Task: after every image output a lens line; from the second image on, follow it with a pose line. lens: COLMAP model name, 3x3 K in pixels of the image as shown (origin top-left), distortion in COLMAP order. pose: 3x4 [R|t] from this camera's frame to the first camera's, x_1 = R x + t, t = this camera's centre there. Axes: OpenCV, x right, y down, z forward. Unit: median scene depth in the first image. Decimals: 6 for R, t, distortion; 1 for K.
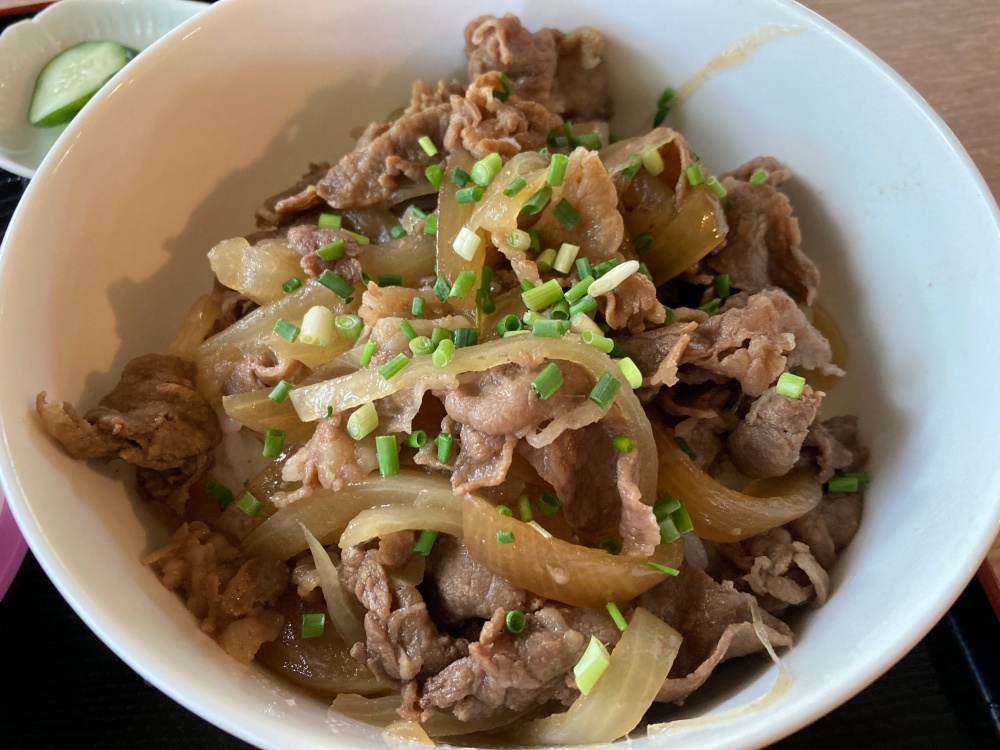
lens RADIAL K [[810.2, 0, 500.0], [0, 810.2, 375.0], [0, 0, 1]] dist [-0.000624, -0.002001]
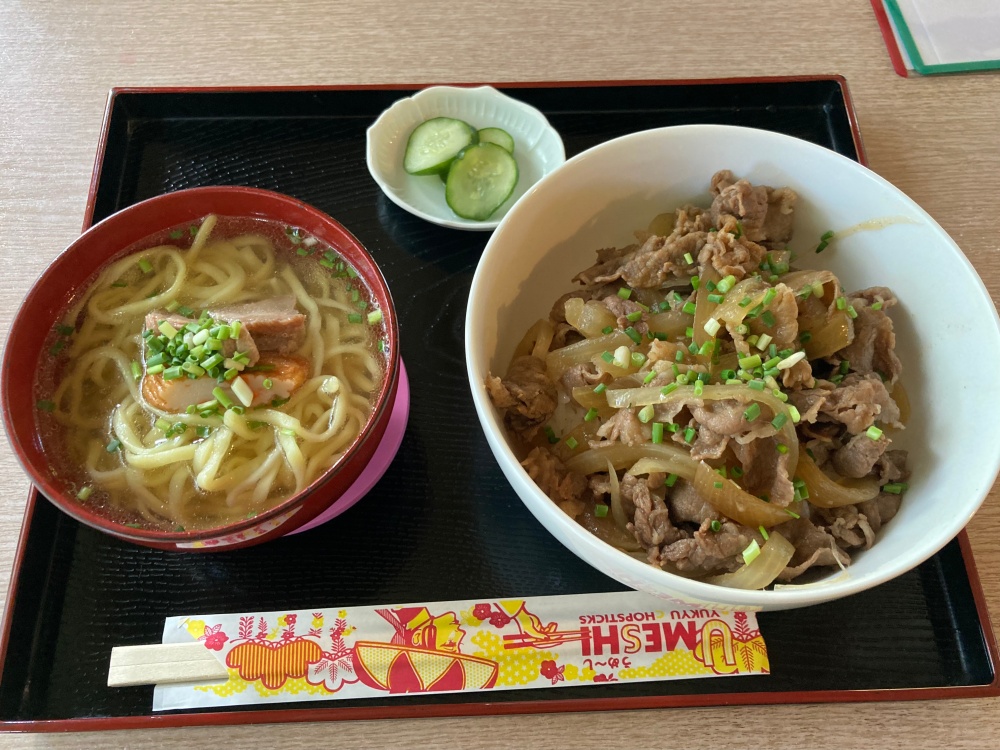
lens RADIAL K [[793.0, 0, 500.0], [0, 793.0, 375.0], [0, 0, 1]] dist [0.005978, -0.005868]
pose [[0.983958, 0.166229, -0.064770, -0.394494], [-0.160966, 0.983758, 0.079434, -0.123223], [0.076922, -0.067734, 0.994734, -0.880434]]
